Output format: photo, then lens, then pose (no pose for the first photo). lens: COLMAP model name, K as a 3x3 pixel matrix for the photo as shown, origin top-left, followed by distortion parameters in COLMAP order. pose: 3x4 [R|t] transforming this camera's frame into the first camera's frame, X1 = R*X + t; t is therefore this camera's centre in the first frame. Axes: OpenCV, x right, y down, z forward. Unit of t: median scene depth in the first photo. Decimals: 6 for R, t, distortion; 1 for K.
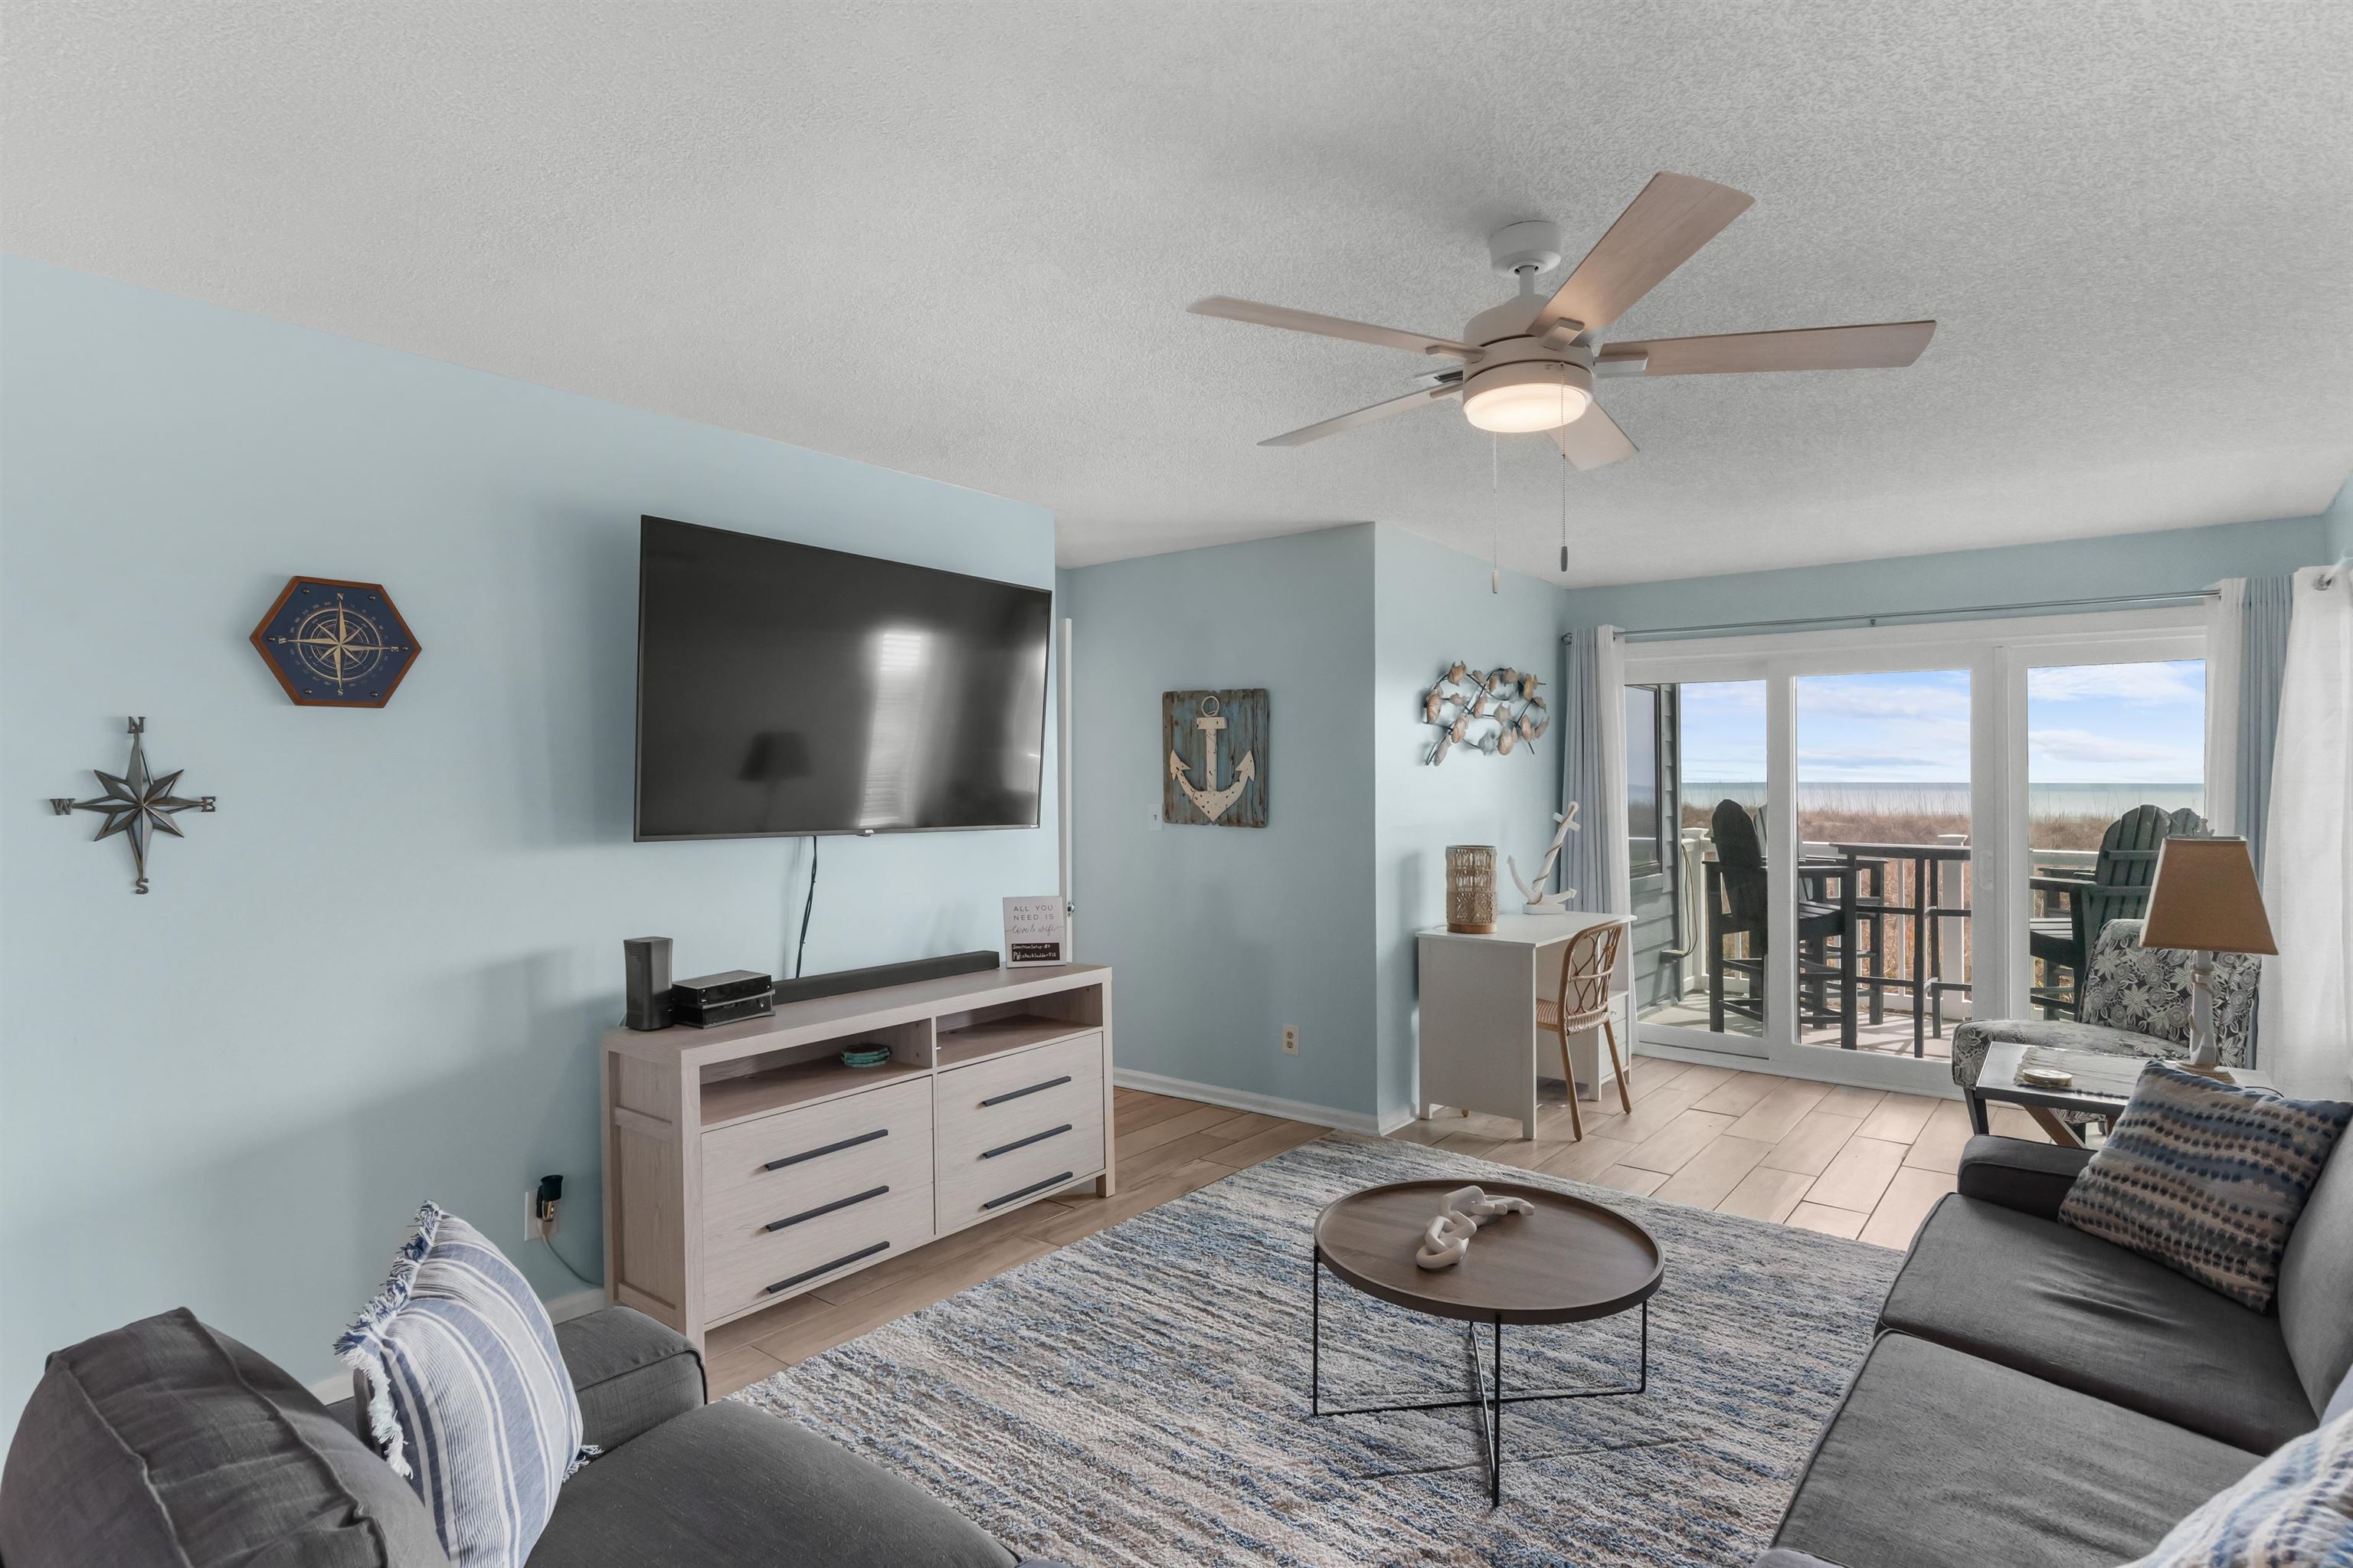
lens RADIAL K [[1217.4, 0, 1185.5], [0, 1217.4, 765.6], [0, 0, 1]] dist [-0.000717, -0.002799]
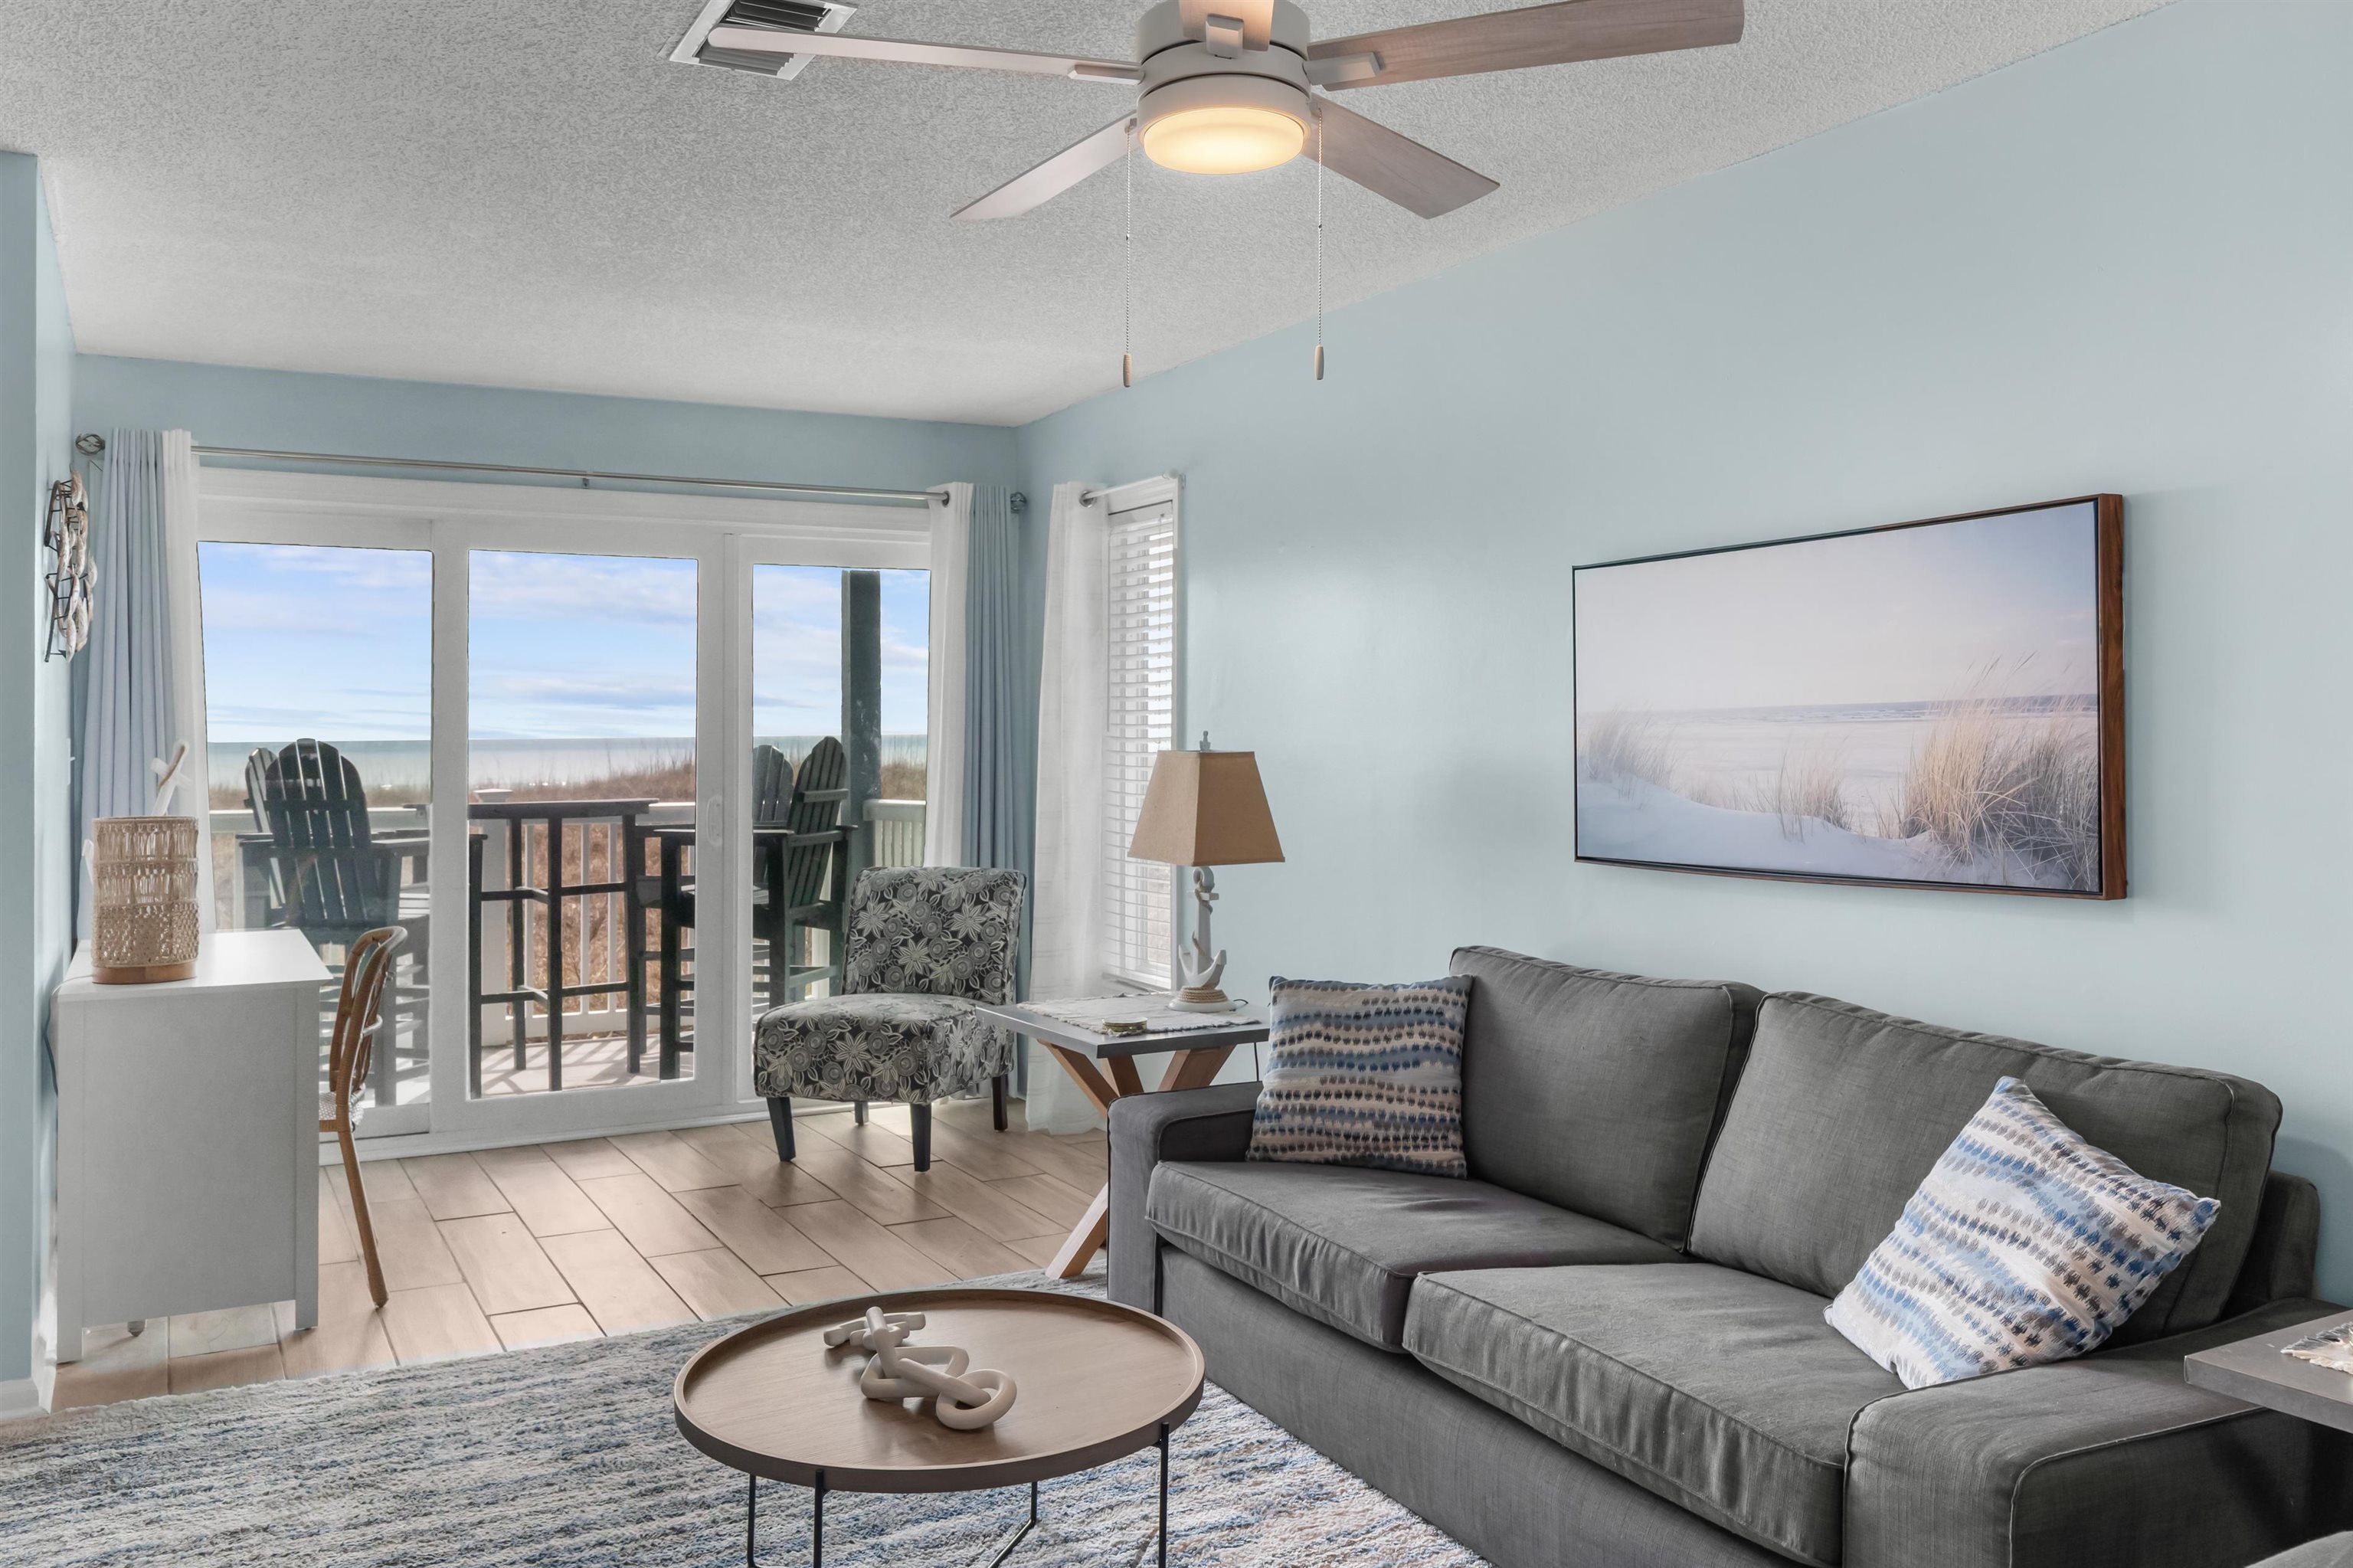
lens RADIAL K [[1879.7, 0, 1213.7], [0, 1879.7, 715.6], [0, 0, 1]] dist [0.001869, -0.003781]
pose [[0.387337, 0.005041, 0.921924, -0.362589], [-0.004112, 0.999985, -0.003740, 0.024945], [-0.921929, -0.002342, 0.387352, 0.280148]]
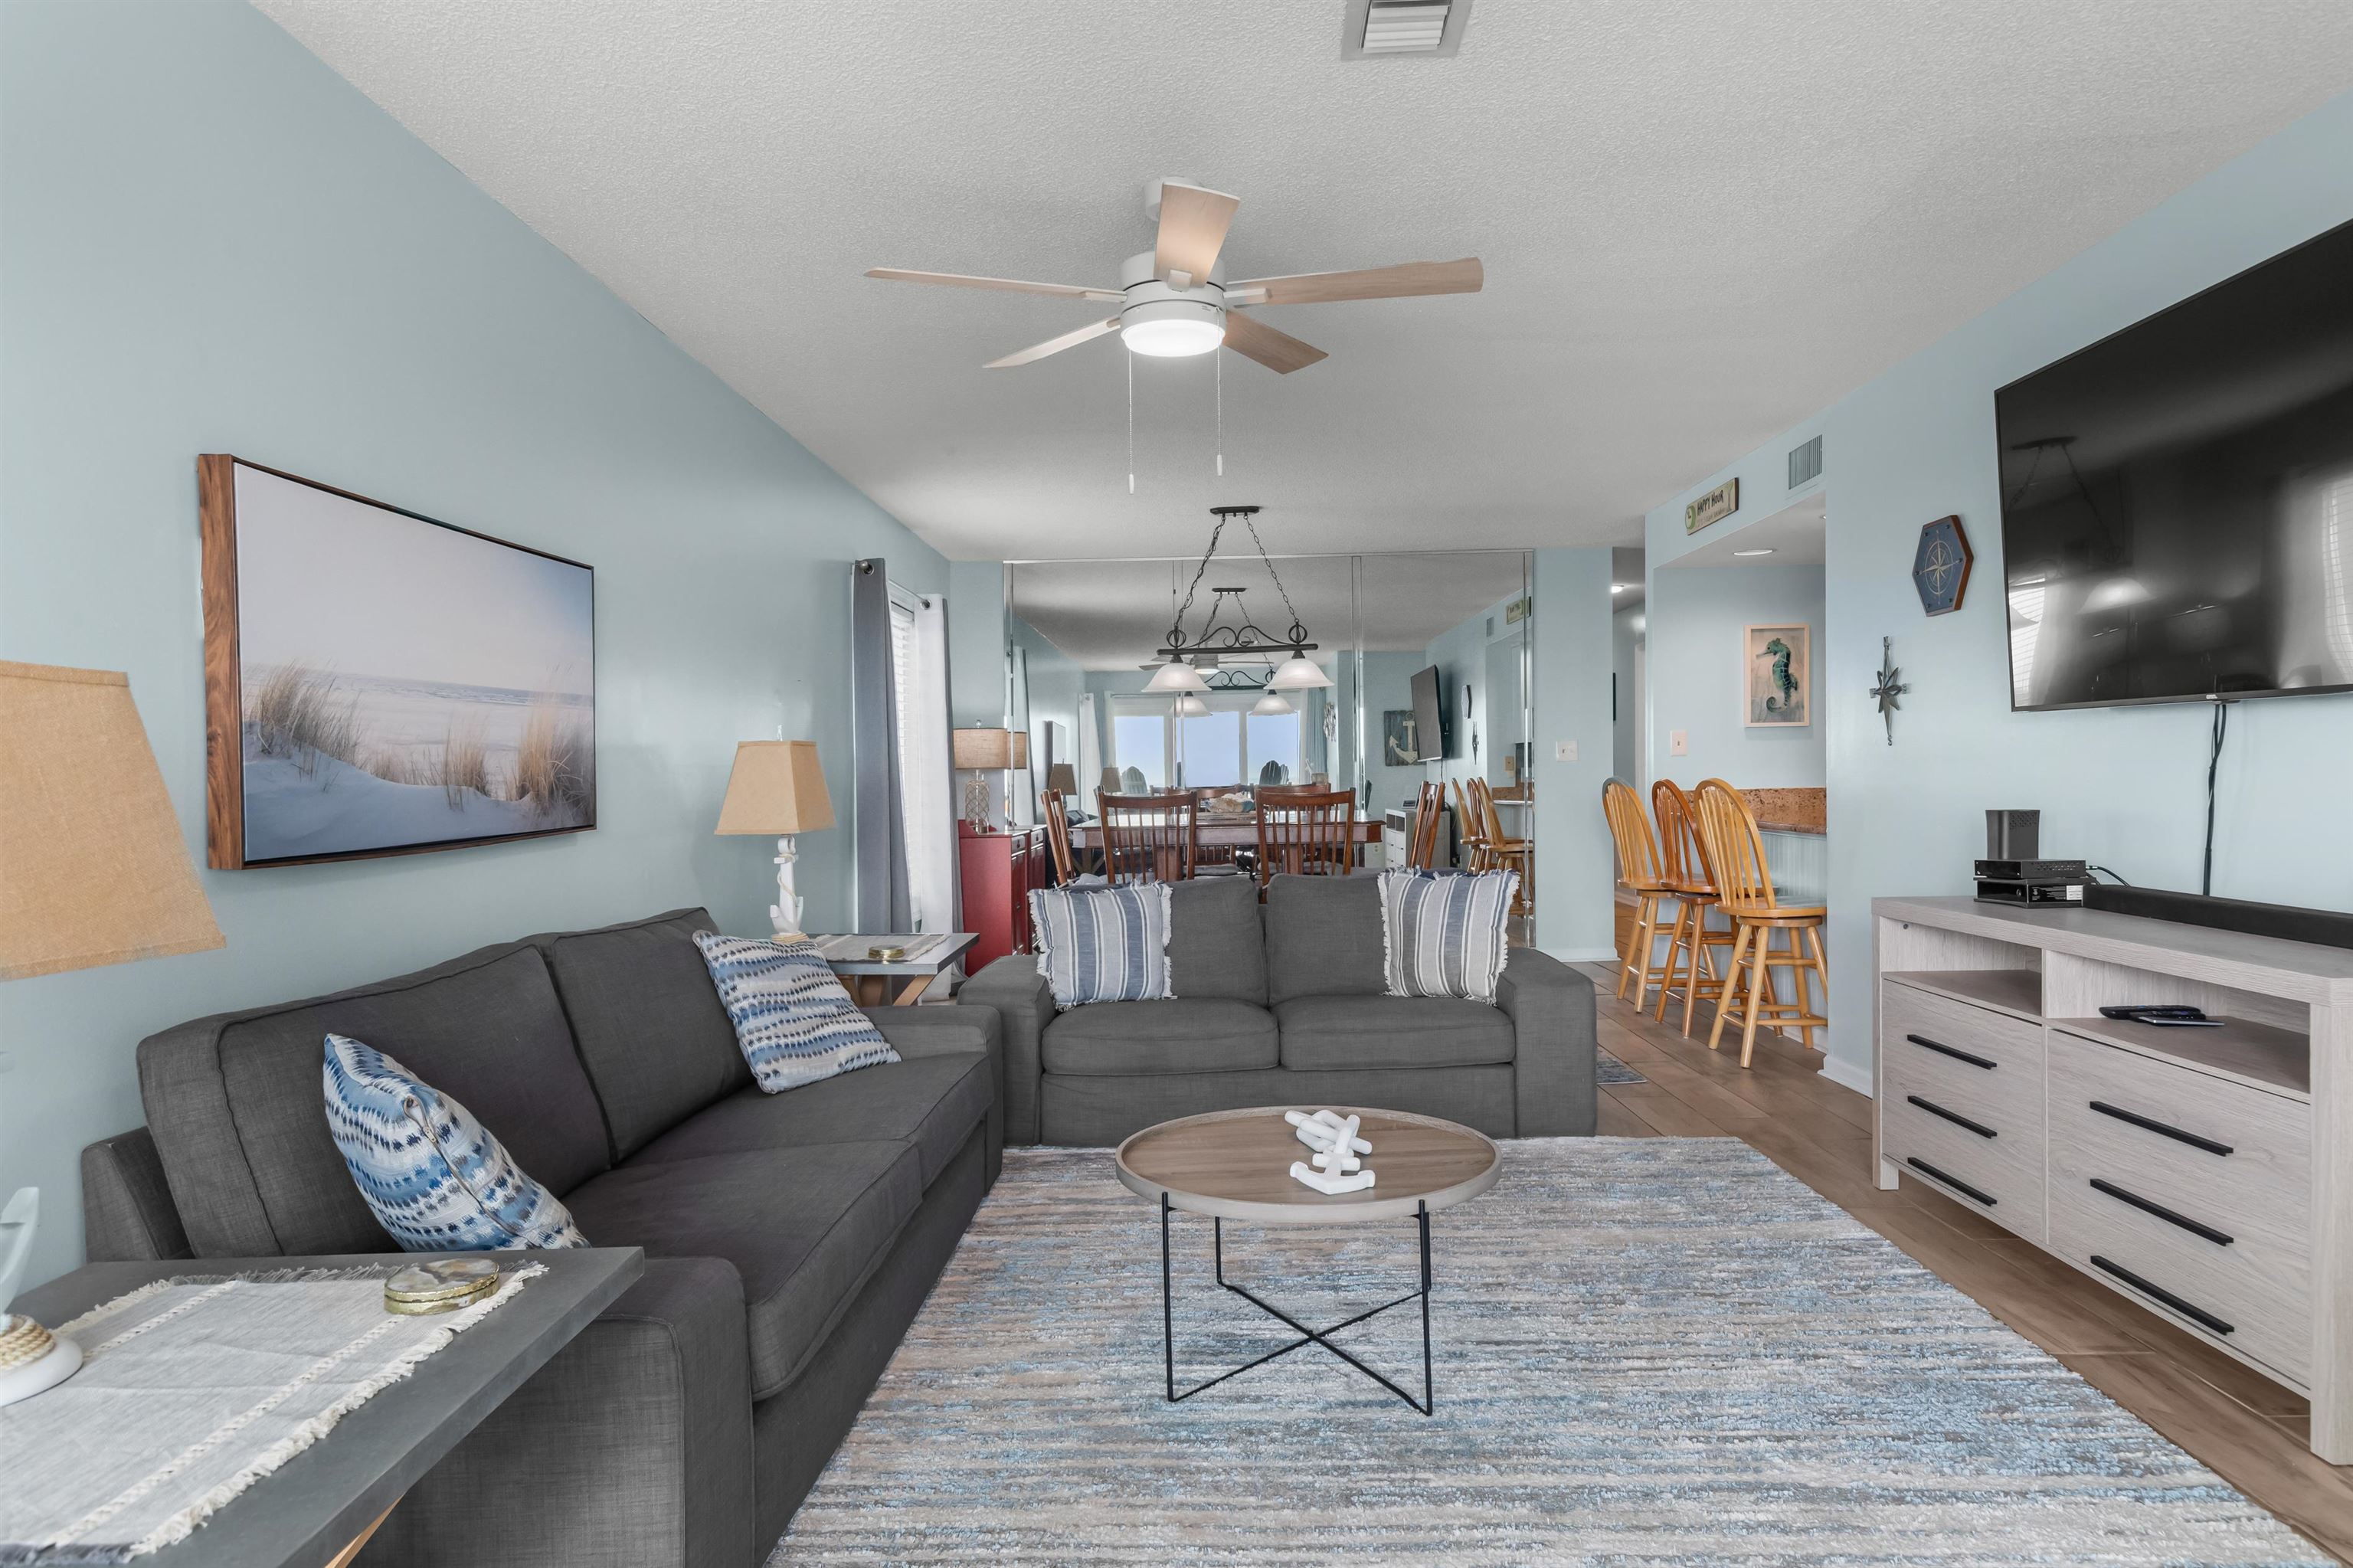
lens RADIAL K [[1432.0, 0, 1180.5], [0, 1432.0, 776.9], [0, 0, 1]] dist [-0.006819, 0.003804]
pose [[-0.805794, 0.018856, -0.591896, 0.538495], [0.028296, 0.999577, -0.006678, 0.070182], [0.591520, -0.022130, -0.805987, 1.038187]]
